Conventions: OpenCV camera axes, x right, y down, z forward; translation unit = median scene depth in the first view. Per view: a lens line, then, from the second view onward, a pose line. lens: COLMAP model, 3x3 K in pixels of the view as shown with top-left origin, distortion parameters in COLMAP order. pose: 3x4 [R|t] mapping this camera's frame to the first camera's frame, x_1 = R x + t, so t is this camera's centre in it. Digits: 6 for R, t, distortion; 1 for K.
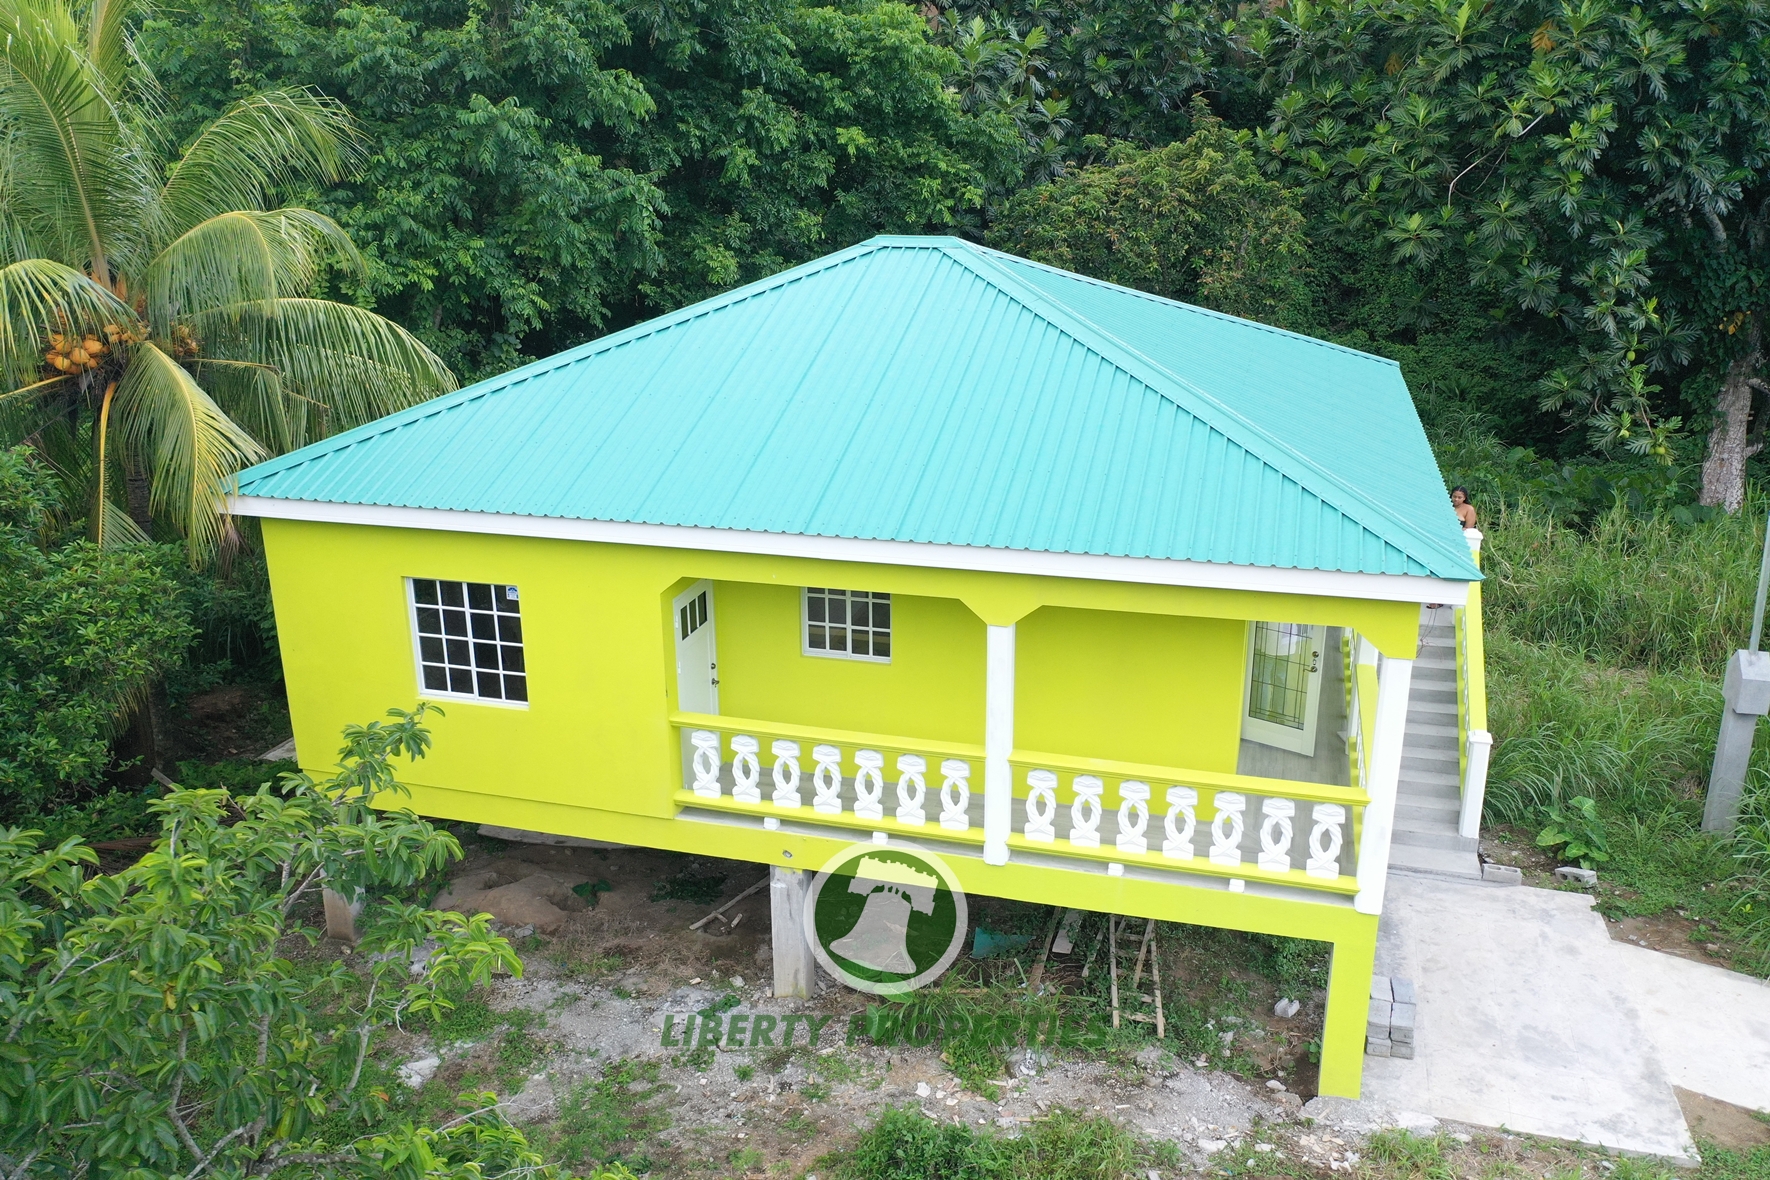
lens RADIAL K [[1397.1, 0, 877.5], [0, 1397.1, 588.6], [0, 0, 1]] dist [-0.001477, 0.002038]
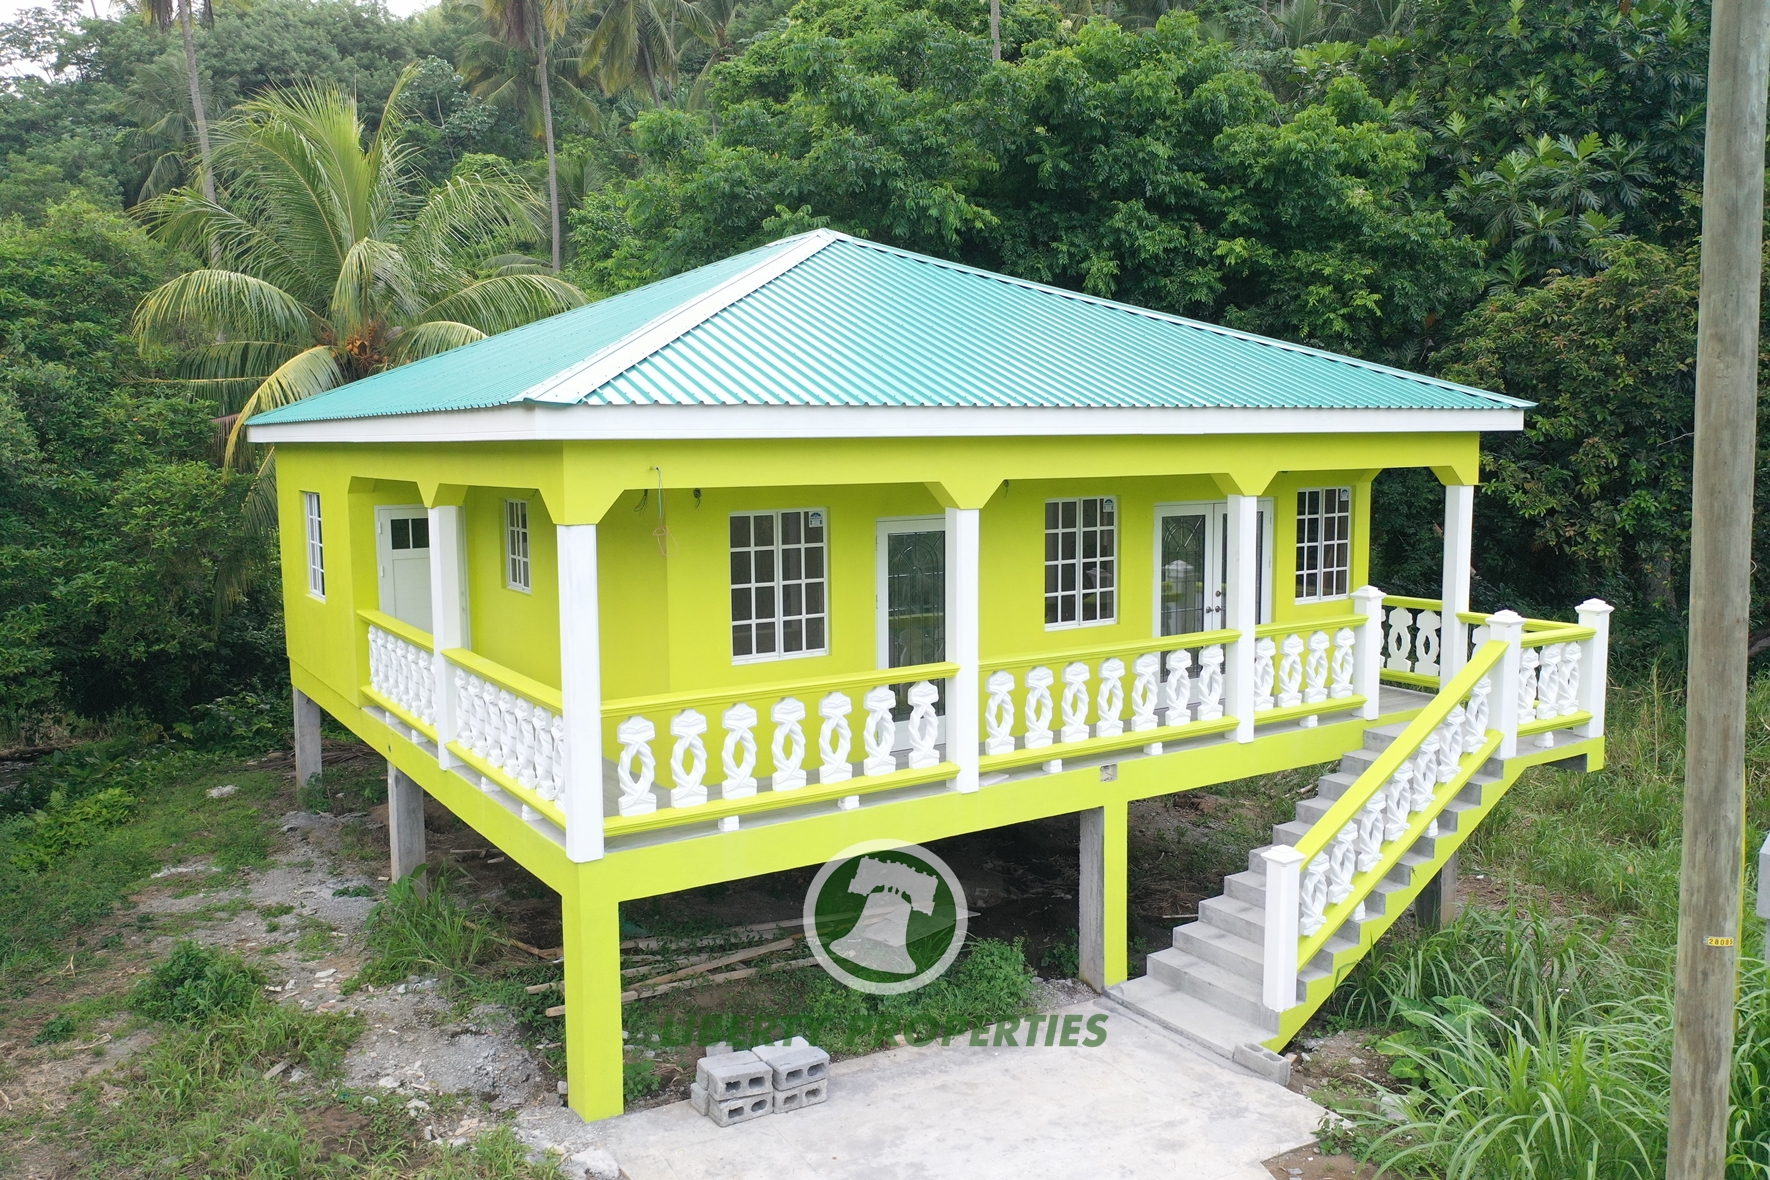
lens RADIAL K [[1397.1, 0, 878.3], [0, 1397.1, 583.8], [0, 0, 1]] dist [-0.001477, 0.002038]
pose [[0.756076, 0.074570, -0.650222, 0.824855], [-0.200415, 0.972141, -0.121554, 0.114831], [0.623043, 0.222219, 0.749957, 0.382562]]
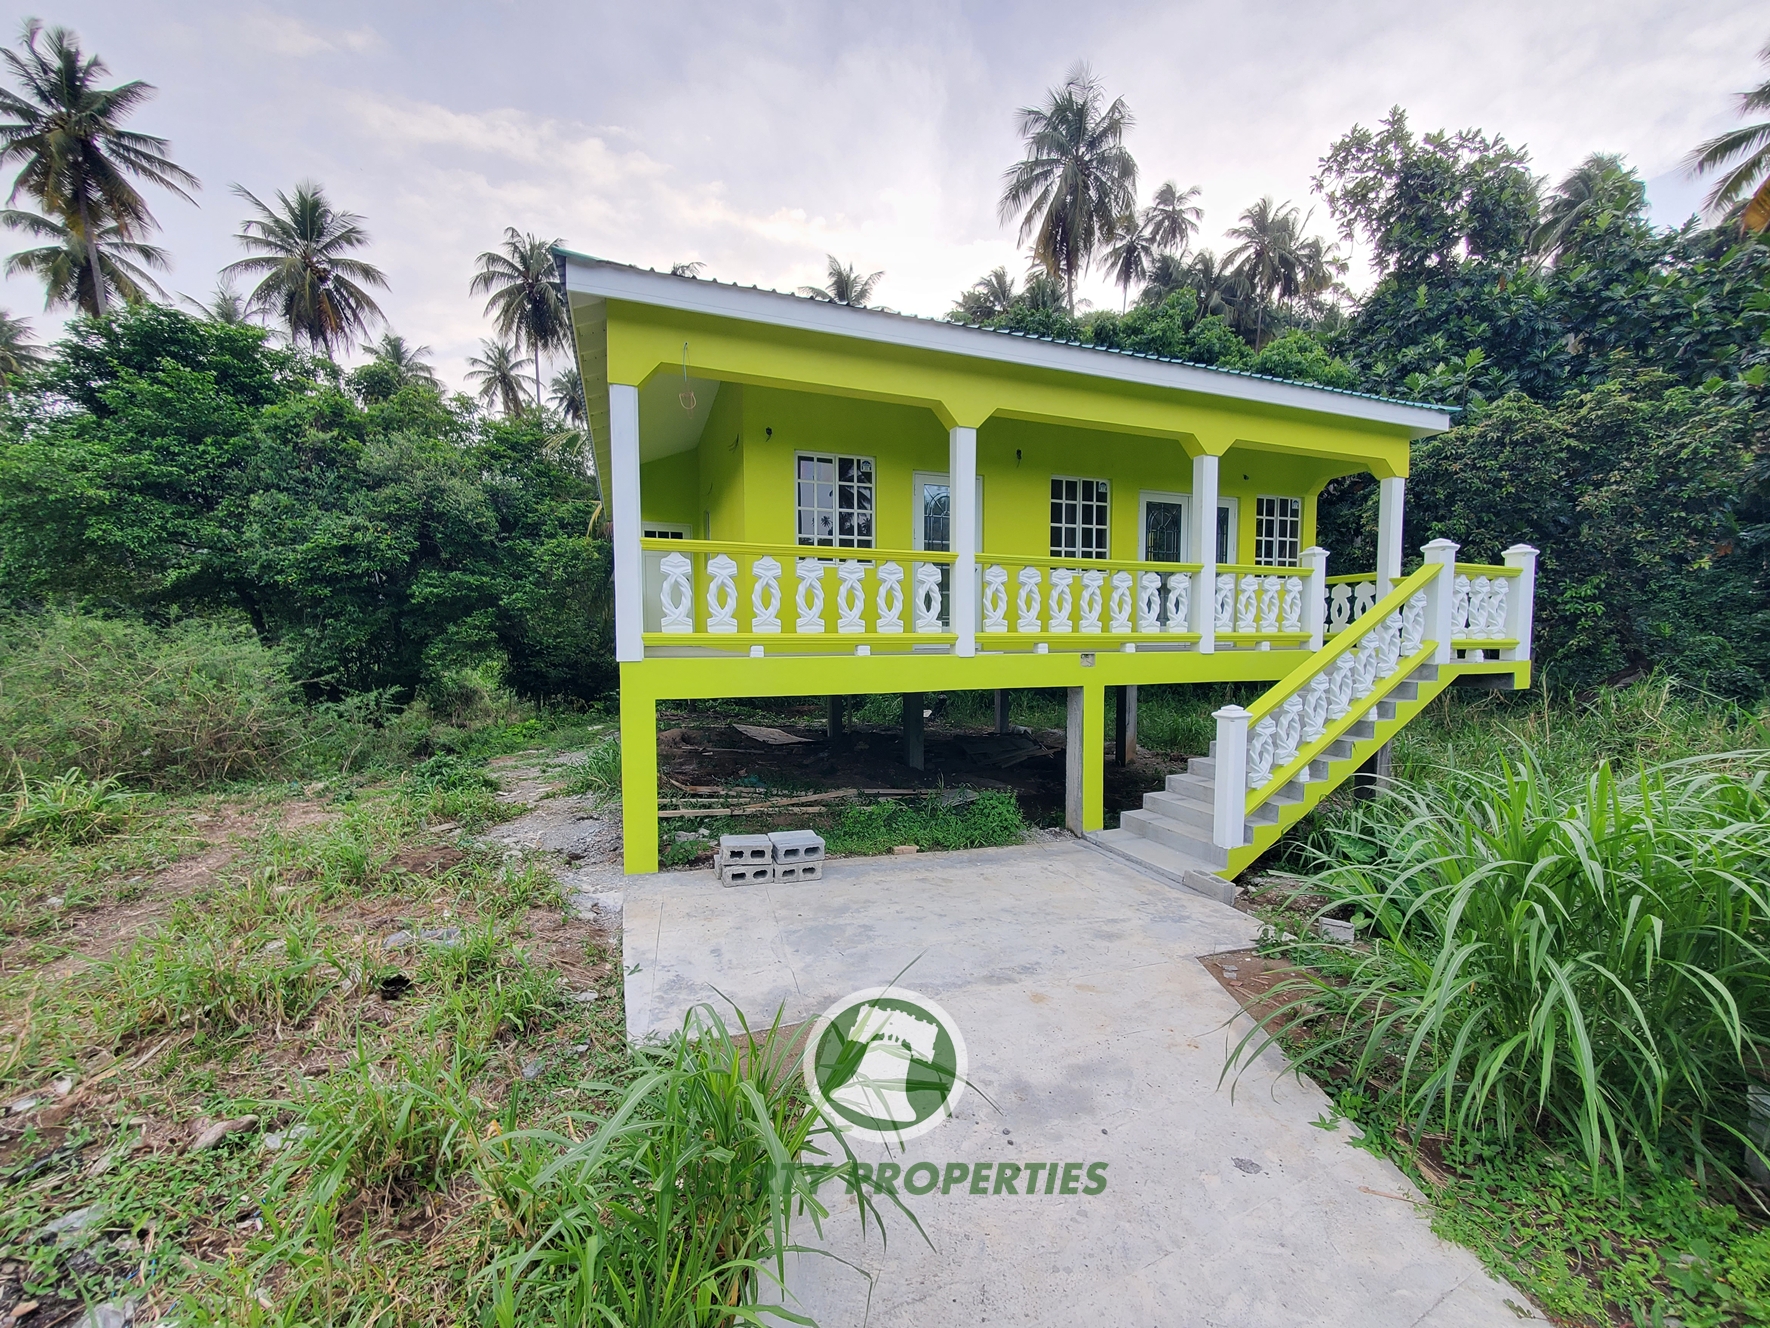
lens RADIAL K [[703.6, 0, 896.0], [0, 703.6, 680.7], [0, 0, 1]] dist [0.000080, -0.001718]
pose [[0.609418, 0.061829, -0.790435, 0.727618], [-0.248926, 0.961465, -0.116712, 0.210363], [0.752759, 0.267886, 0.601324, 0.696077]]
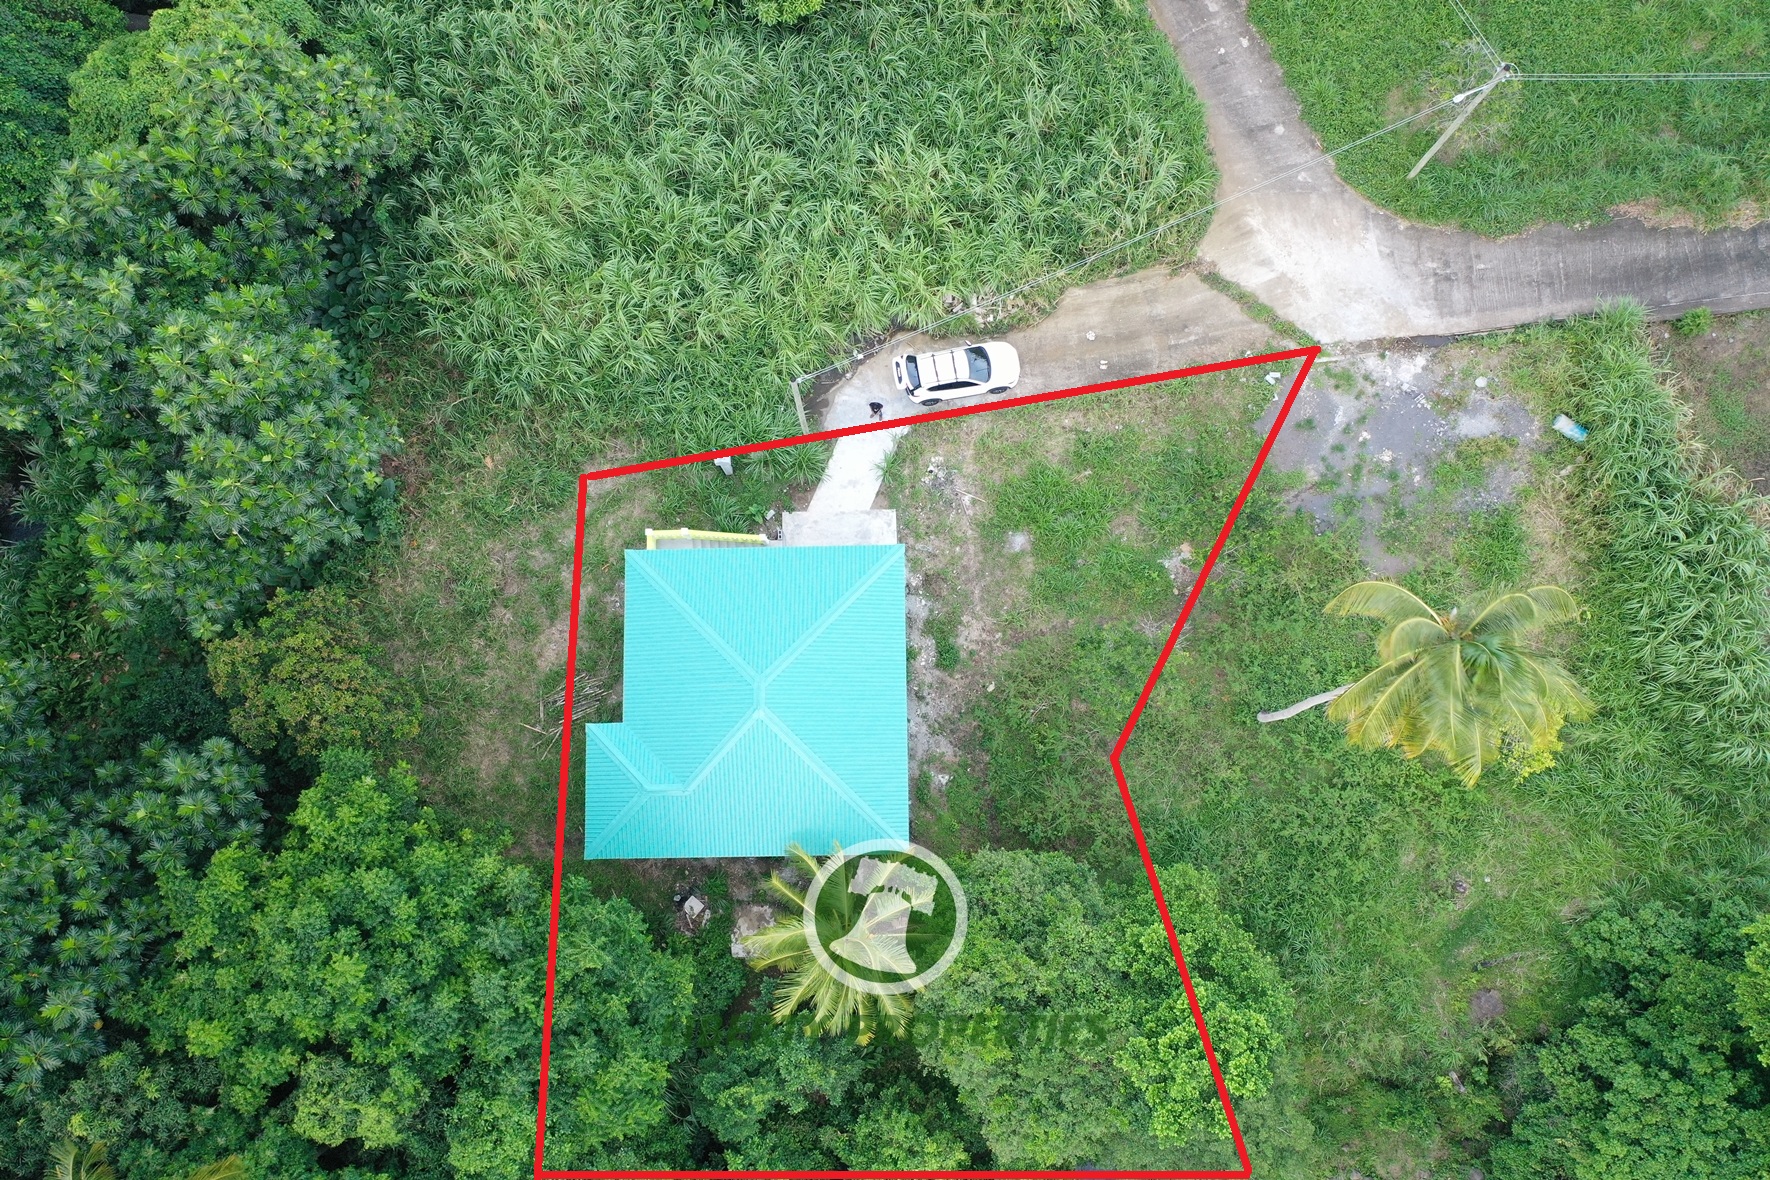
lens RADIAL K [[1397.1, 0, 888.0], [0, 1397.1, 590.0], [0, 0, 1]] dist [-0.001477, 0.002038]
pose [[-0.298256, -0.944345, 0.138765, -0.296867], [0.299311, 0.045514, 0.953069, -3.517258], [-0.906342, 0.325793, 0.269078, -0.180716]]
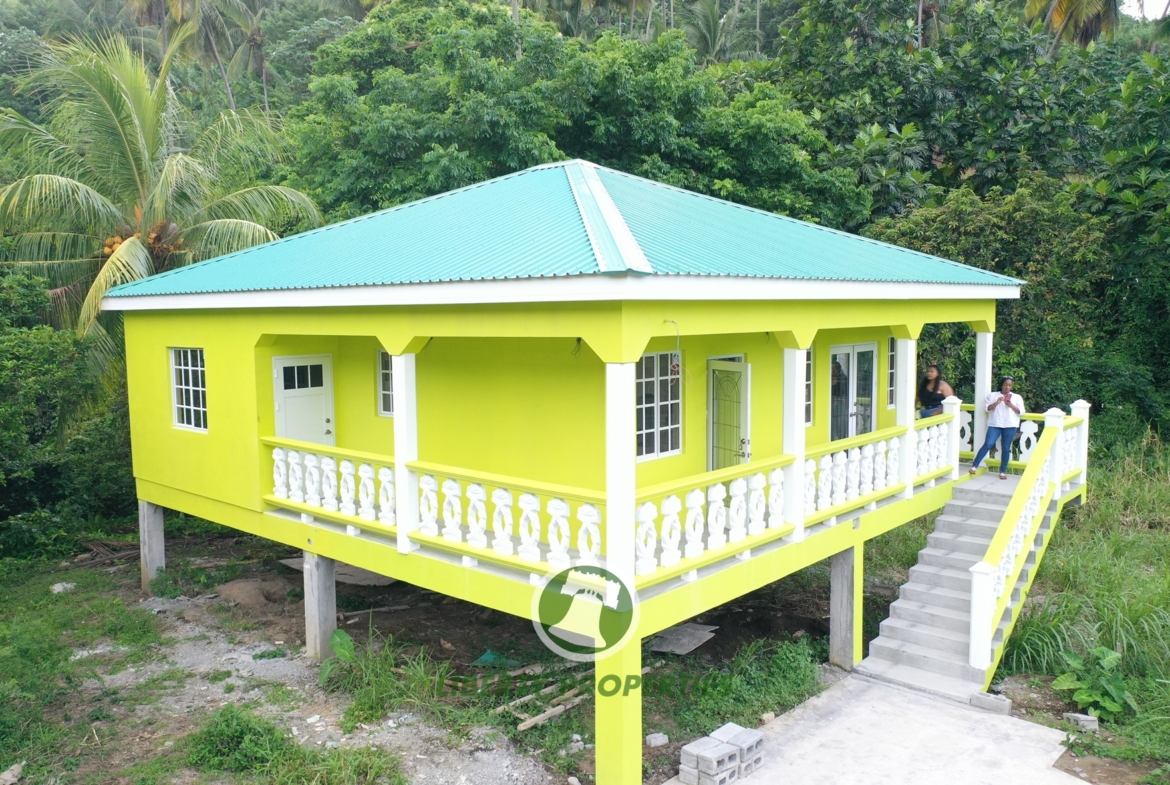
lens RADIAL K [[923.5, 0, 581.2], [0, 923.5, 397.0], [0, 0, 1]] dist [-0.001477, 0.002038]
pose [[0.901949, 0.042385, -0.429759, 0.520537], [-0.130707, 0.975287, -0.178132, 0.165712], [0.411588, 0.216838, 0.885199, 0.254660]]
